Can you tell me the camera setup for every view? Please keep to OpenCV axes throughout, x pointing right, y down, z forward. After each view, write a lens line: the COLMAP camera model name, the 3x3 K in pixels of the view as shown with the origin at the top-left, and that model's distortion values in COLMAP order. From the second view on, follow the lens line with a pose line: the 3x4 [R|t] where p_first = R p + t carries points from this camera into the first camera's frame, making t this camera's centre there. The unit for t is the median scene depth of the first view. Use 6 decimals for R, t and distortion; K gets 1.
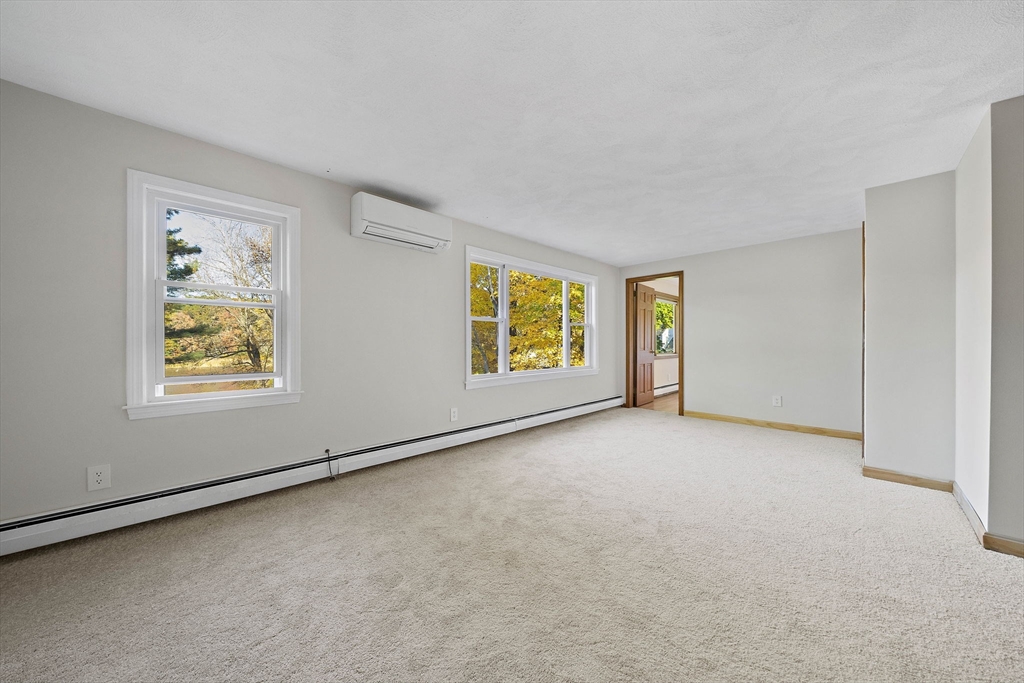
lens RADIAL K [[352.7, 0, 511.7], [0, 352.7, 344.8], [0, 0, 1]] dist [-0.000098, 0.000069]
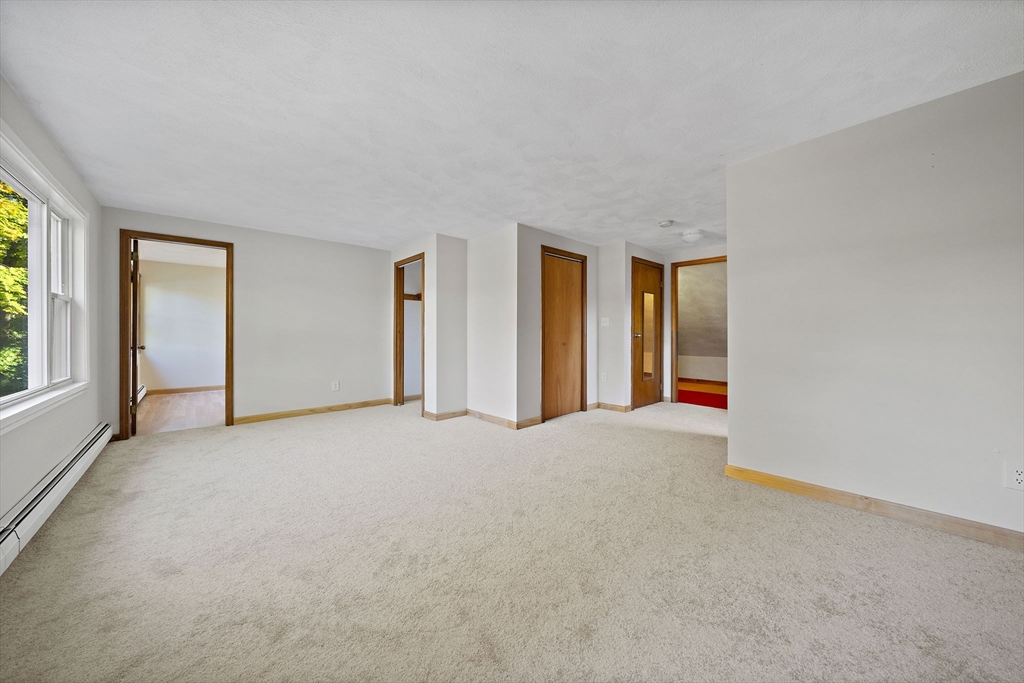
lens RADIAL K [[352.7, 0, 514.9], [0, 352.7, 334.5], [0, 0, 1]] dist [-0.000098, 0.000069]
pose [[0.050265, -0.005698, 0.998720, -0.440783], [0.006562, 0.999964, 0.005375, -0.007011], [-0.998714, 0.006283, 0.050301, 0.501681]]
